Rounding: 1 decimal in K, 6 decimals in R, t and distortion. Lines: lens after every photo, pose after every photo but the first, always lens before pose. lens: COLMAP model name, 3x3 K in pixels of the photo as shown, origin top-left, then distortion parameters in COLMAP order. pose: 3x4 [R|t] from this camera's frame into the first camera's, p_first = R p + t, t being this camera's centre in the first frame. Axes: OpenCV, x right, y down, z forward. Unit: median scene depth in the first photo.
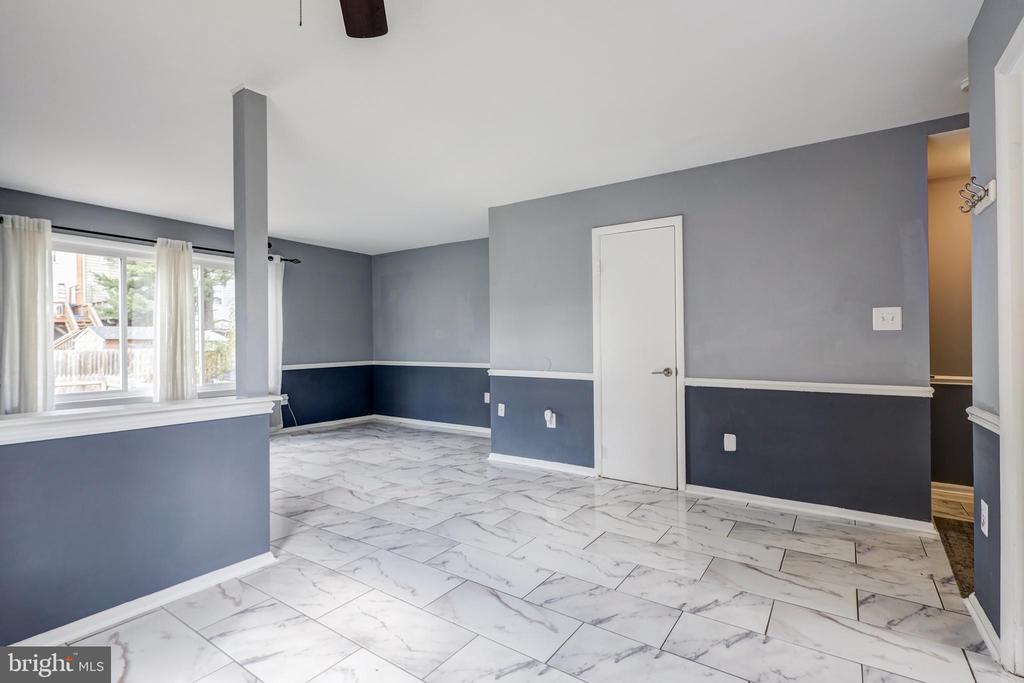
lens RADIAL K [[490.4, 0, 499.0], [0, 490.4, 344.2], [0, 0, 1]] dist [-0.004930, 0.000184]
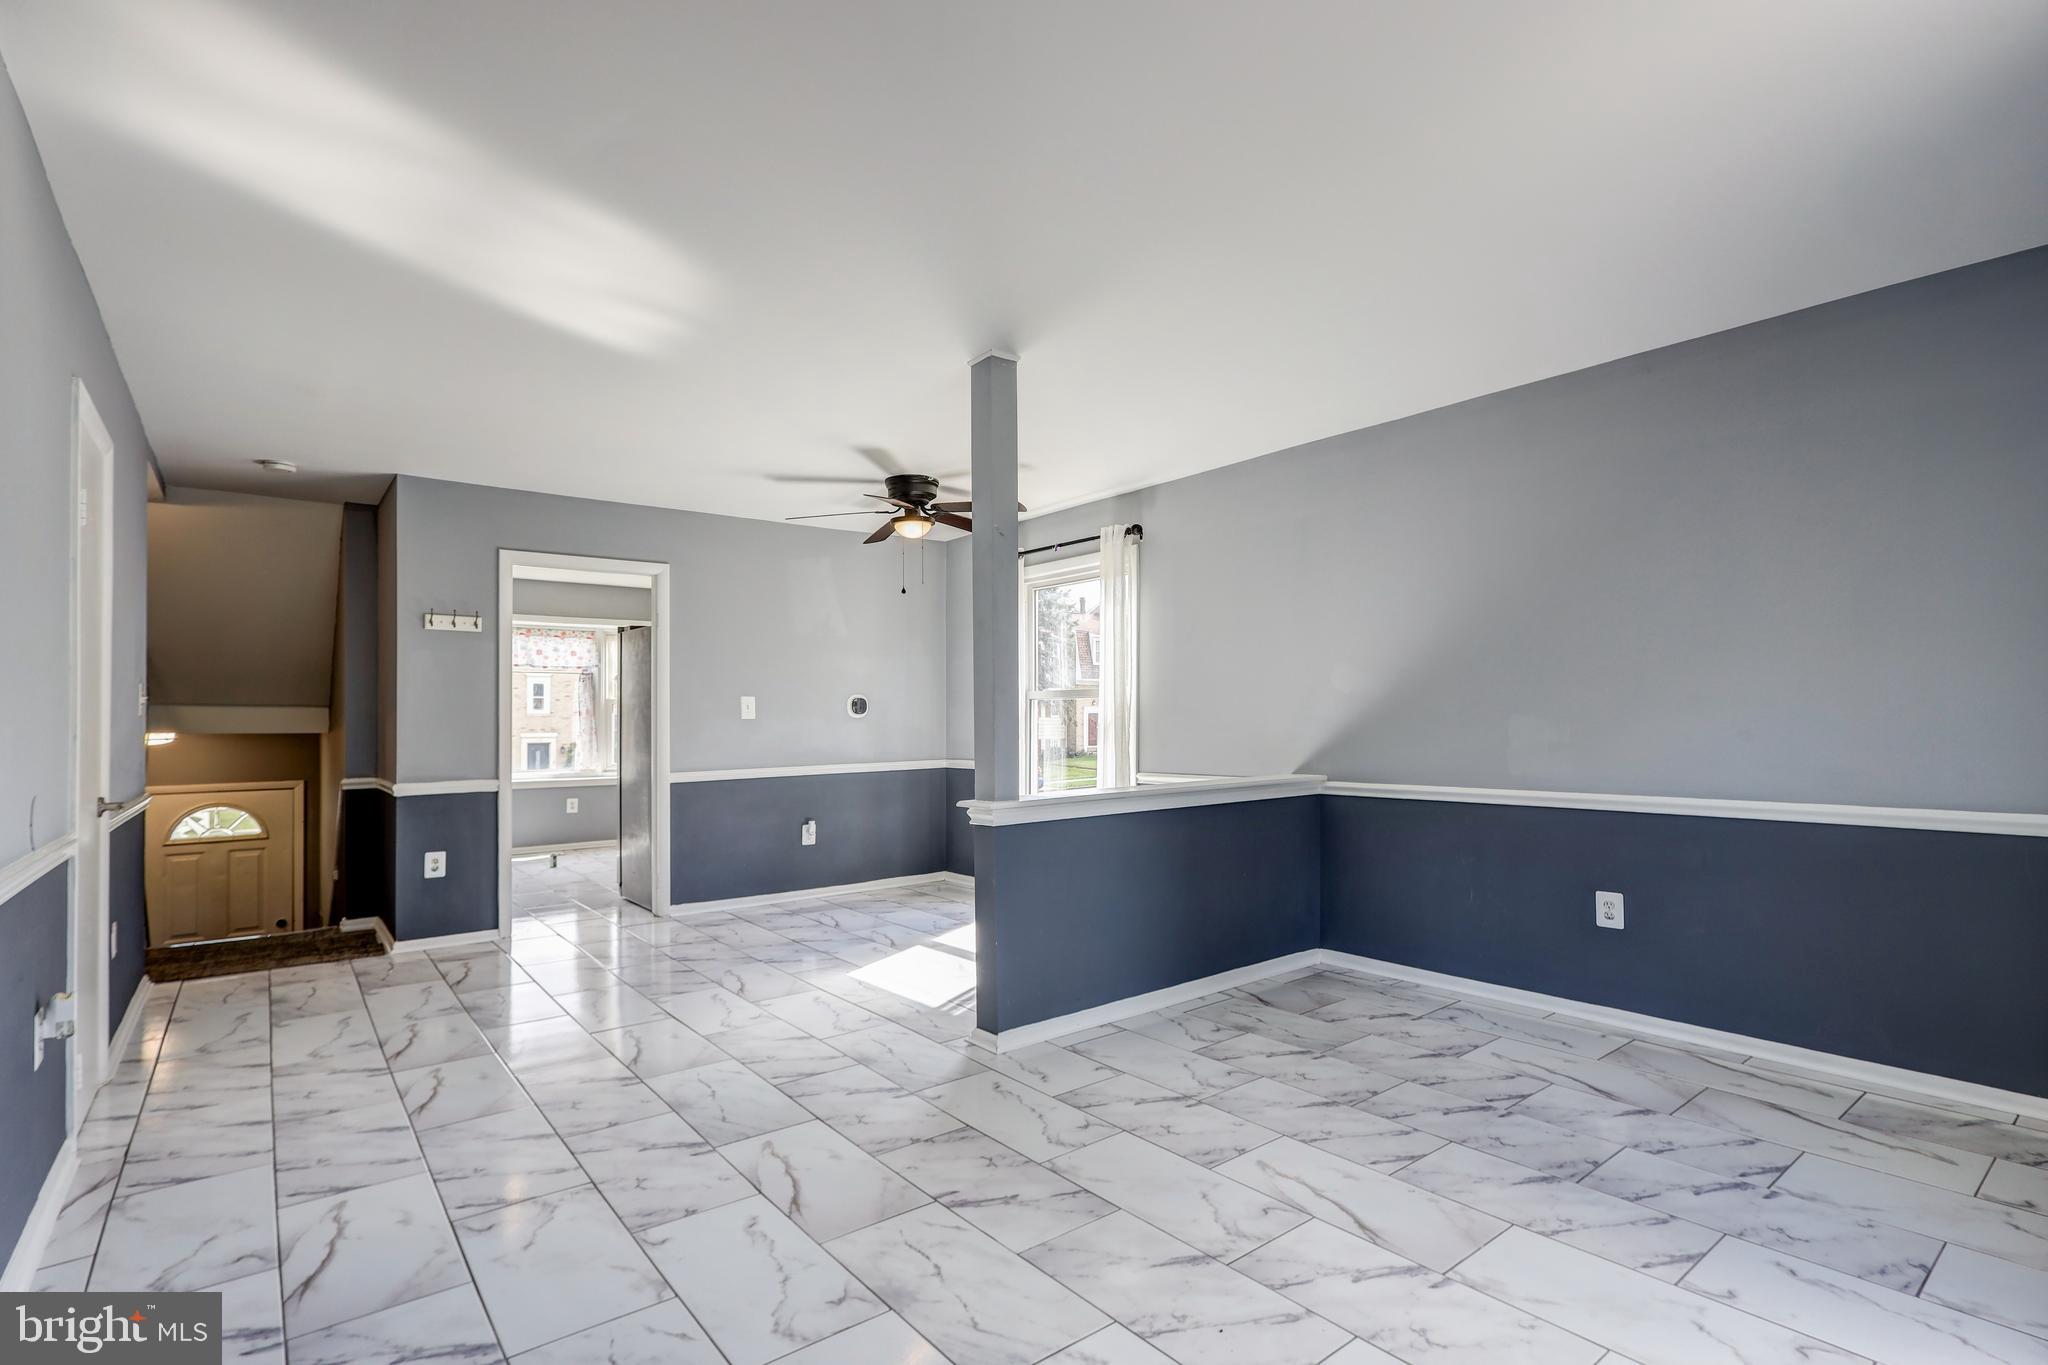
lens RADIAL K [[982.1, 0, 1015.5], [0, 982.1, 702.1], [0, 0, 1]] dist [-0.001249, 0.001266]
pose [[-0.960132, 0.018803, 0.278913, -0.608275], [0.015901, 0.999793, -0.012664, -0.007415], [-0.279094, -0.007724, -0.960233, 1.540101]]
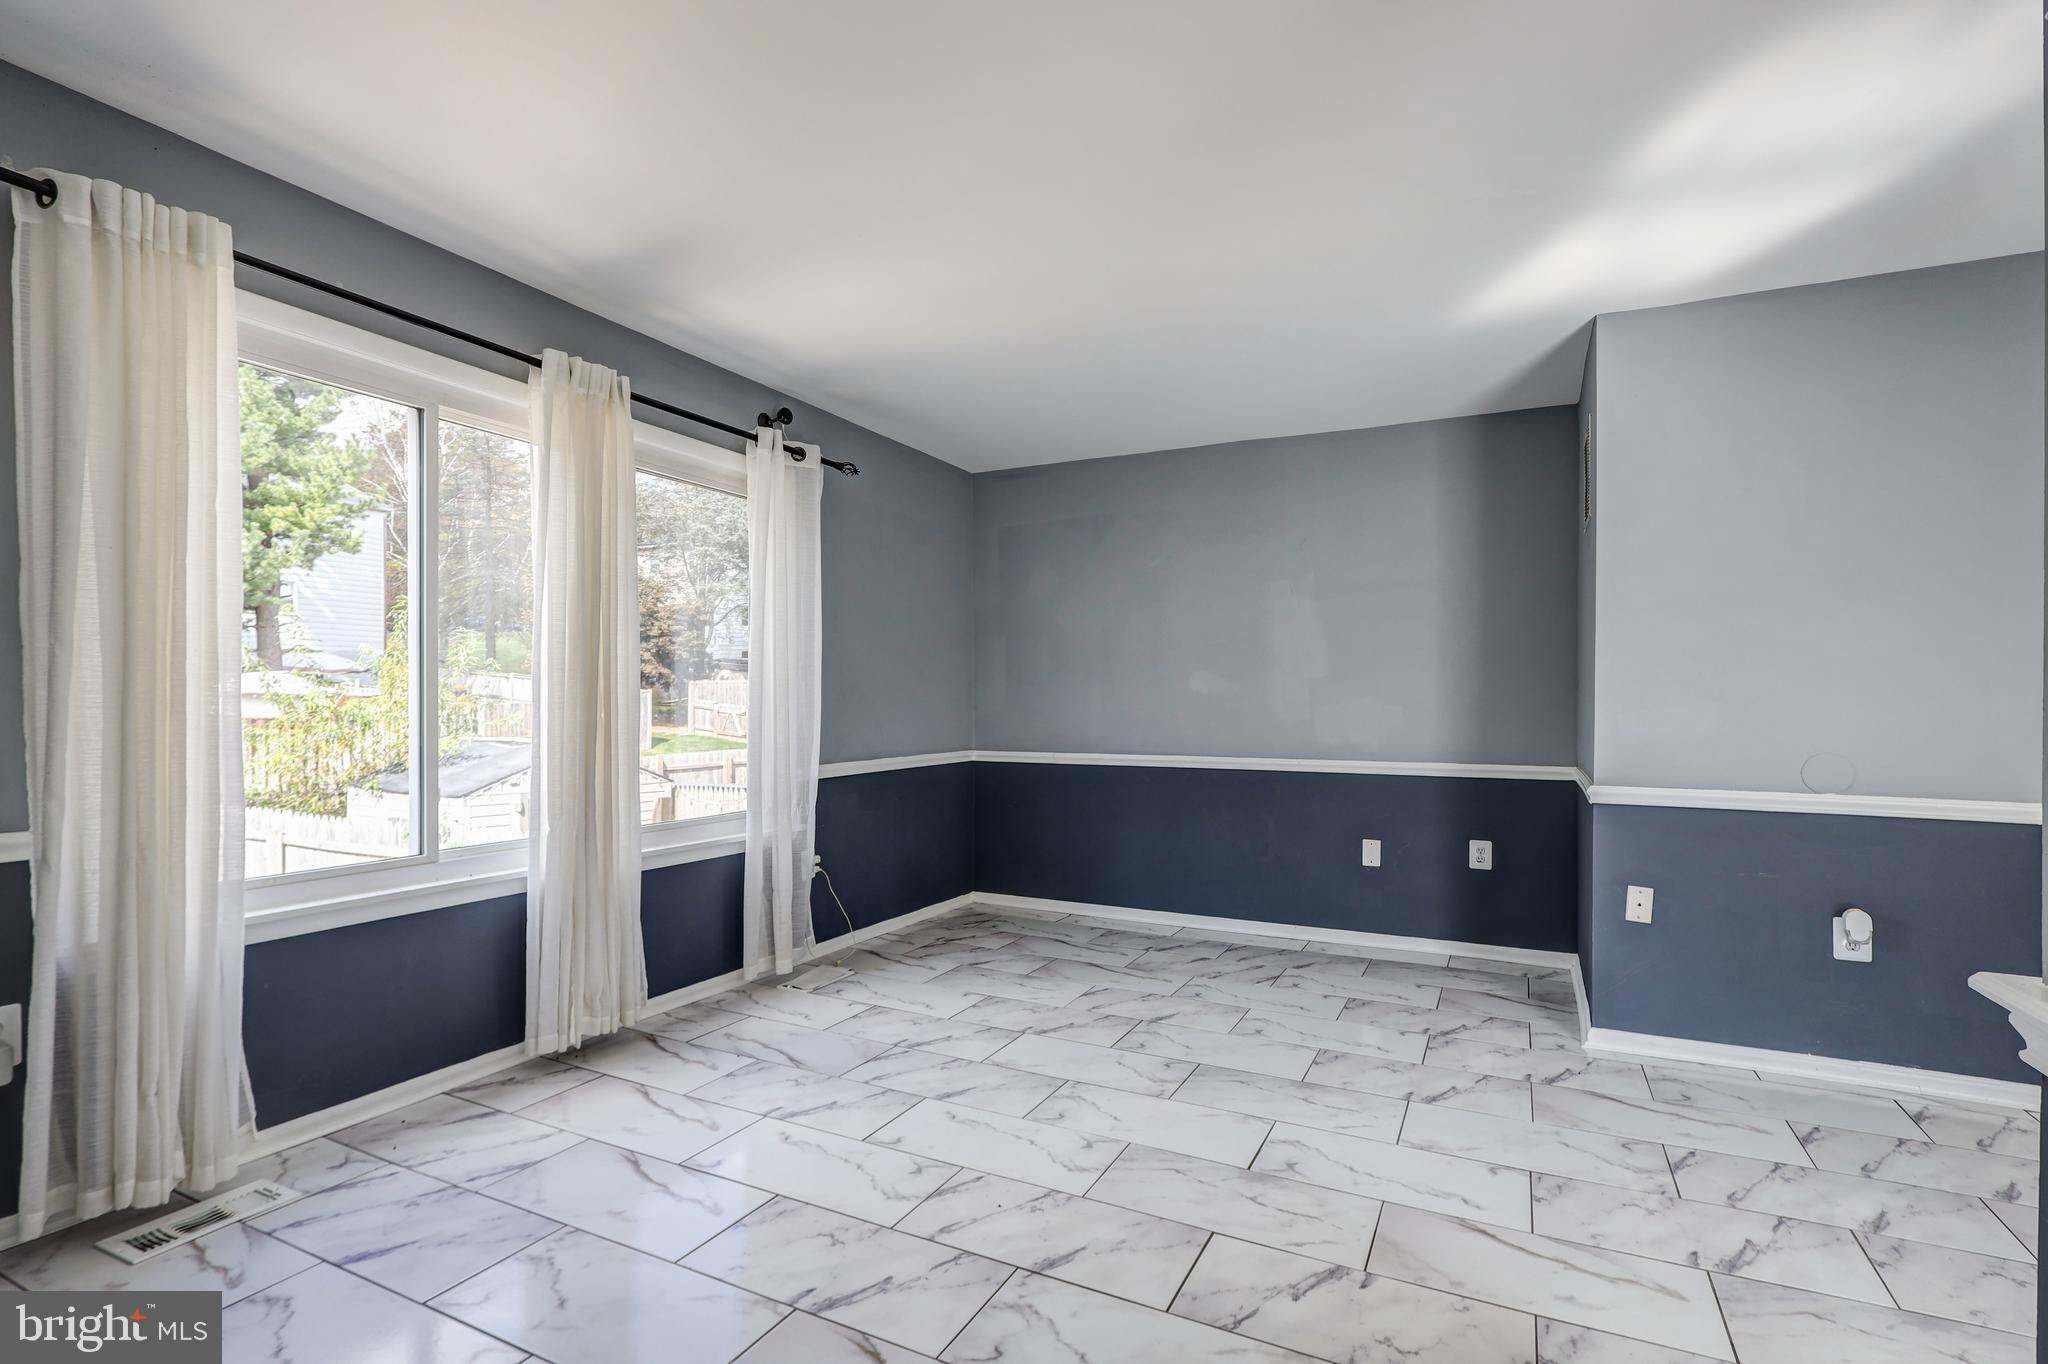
lens RADIAL K [[982.1, 0, 1015.5], [0, 982.1, 701.6], [0, 0, 1]] dist [-0.001249, 0.001266]
pose [[0.989669, 0.010436, 0.142992, -0.641701], [-0.009333, 0.999921, -0.008381, 0.003360], [-0.143069, 0.006960, 0.989688, 0.466881]]
